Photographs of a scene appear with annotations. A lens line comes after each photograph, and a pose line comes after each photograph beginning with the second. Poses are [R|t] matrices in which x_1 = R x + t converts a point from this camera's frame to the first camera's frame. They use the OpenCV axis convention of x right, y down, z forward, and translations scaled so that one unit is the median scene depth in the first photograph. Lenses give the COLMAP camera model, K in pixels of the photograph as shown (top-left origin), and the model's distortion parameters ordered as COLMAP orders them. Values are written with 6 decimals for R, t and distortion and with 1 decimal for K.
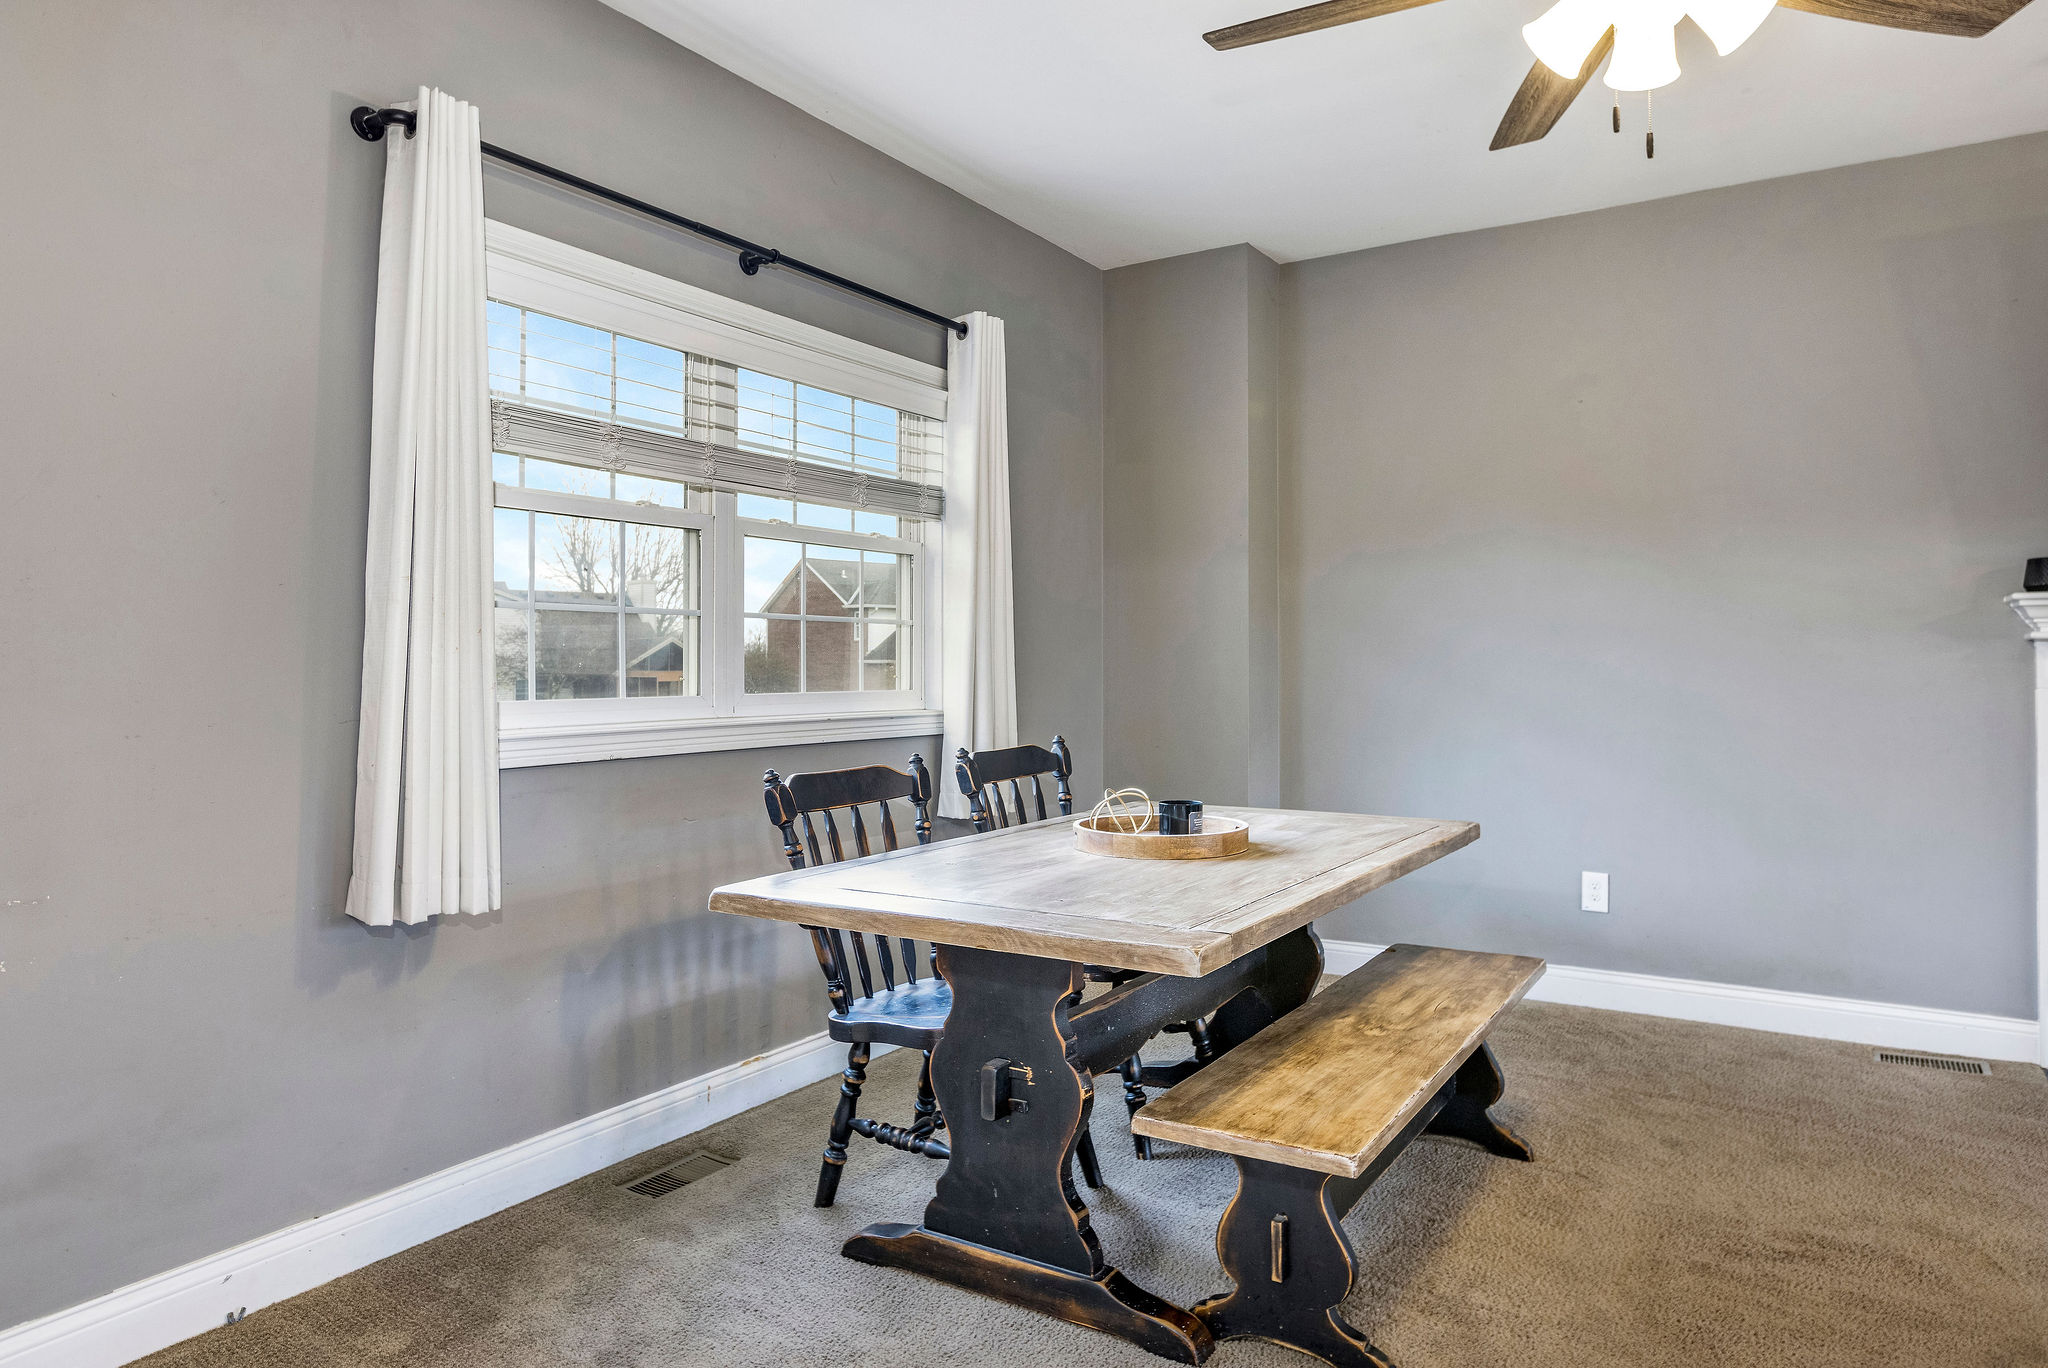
lens RADIAL K [[1285.2, 0, 1020.3], [0, 1285.2, 652.5], [0, 0, 1]] dist [-0.001552, 0.000688]
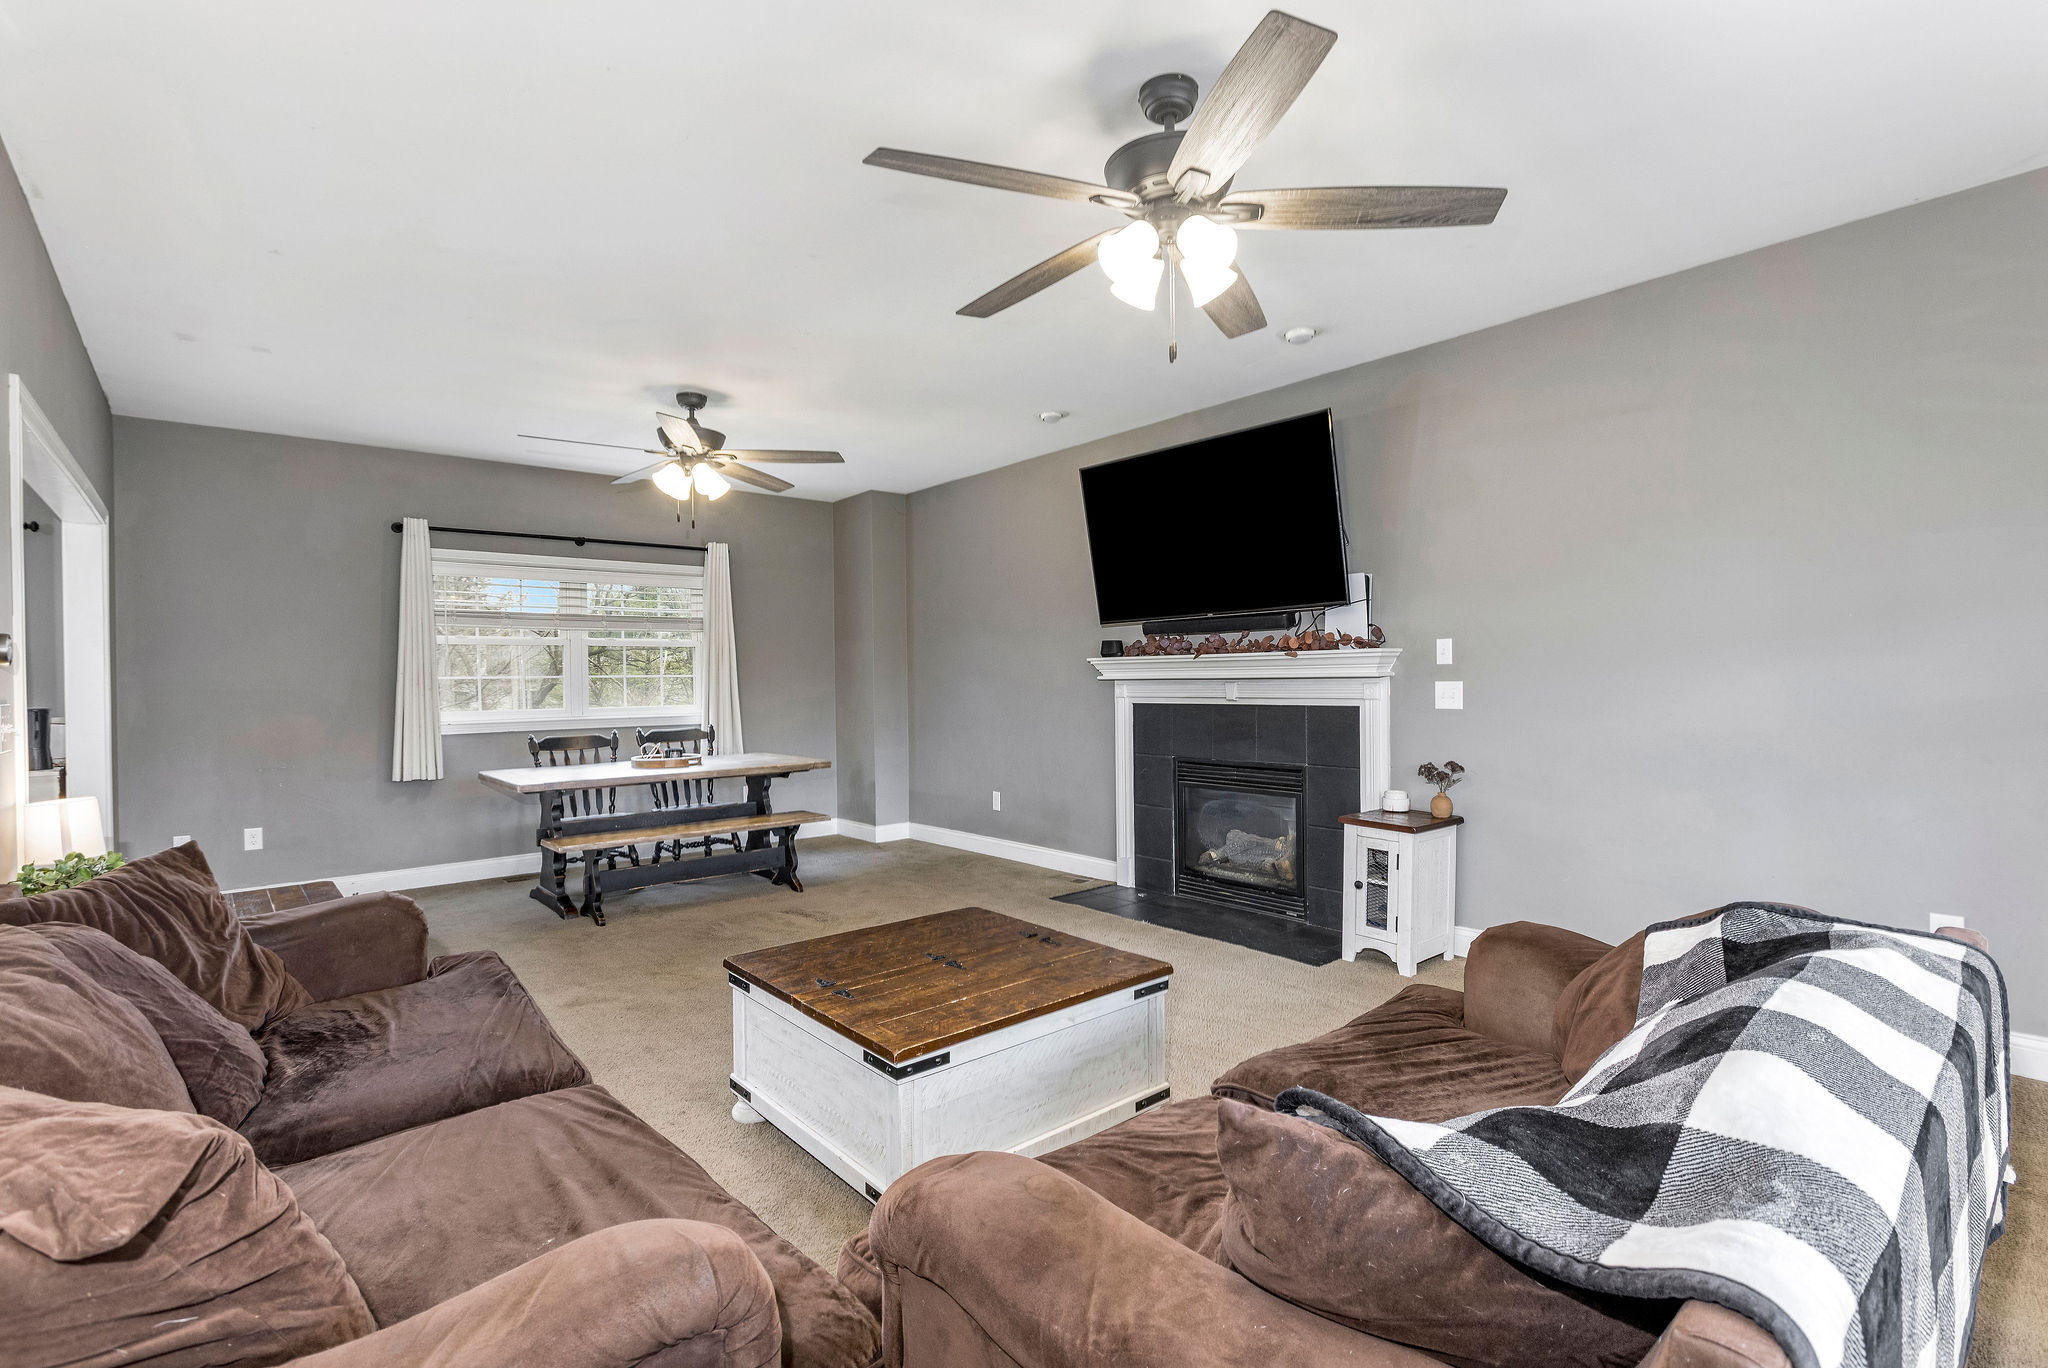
lens RADIAL K [[927.2, 0, 1013.0], [0, 927.2, 678.0], [0, 0, 1]] dist [-0.002891, -0.000156]
pose [[0.956570, -0.012392, -0.291238, 1.556548], [0.014545, 0.999881, 0.005229, -0.032543], [0.291139, -0.009238, 0.956636, -0.712624]]
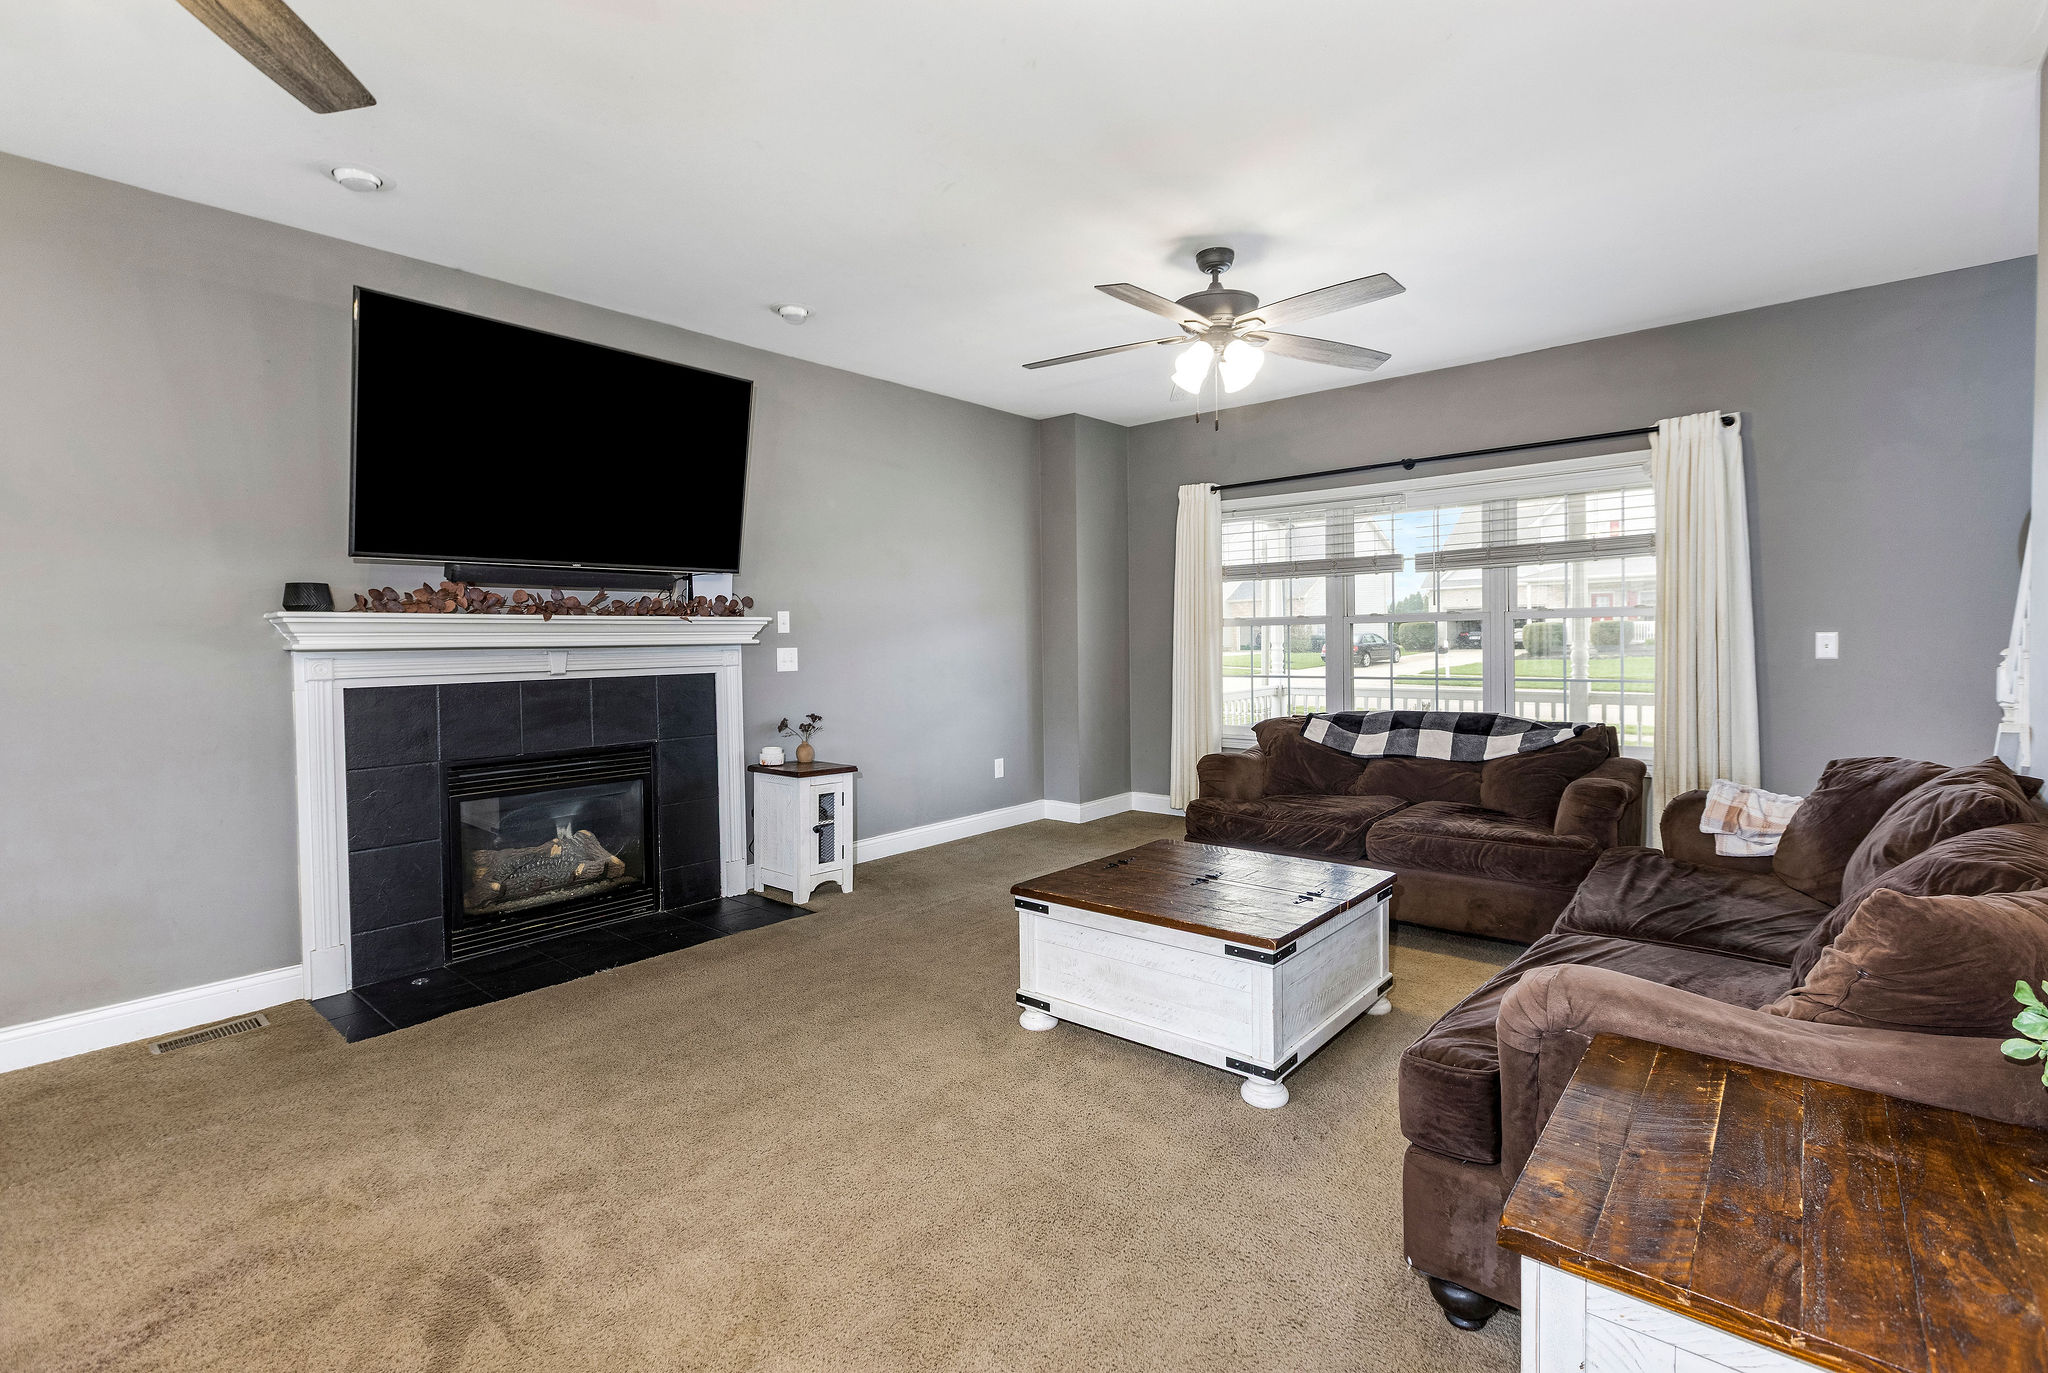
lens RADIAL K [[927.2, 0, 1047.6], [0, 927.2, 659.4], [0, 0, 1]] dist [-0.002891, -0.000156]
pose [[0.130364, -0.025895, 0.991128, 0.032225], [0.005261, 0.999663, 0.025426, -0.028488], [-0.991452, 0.001900, 0.130457, 0.263857]]
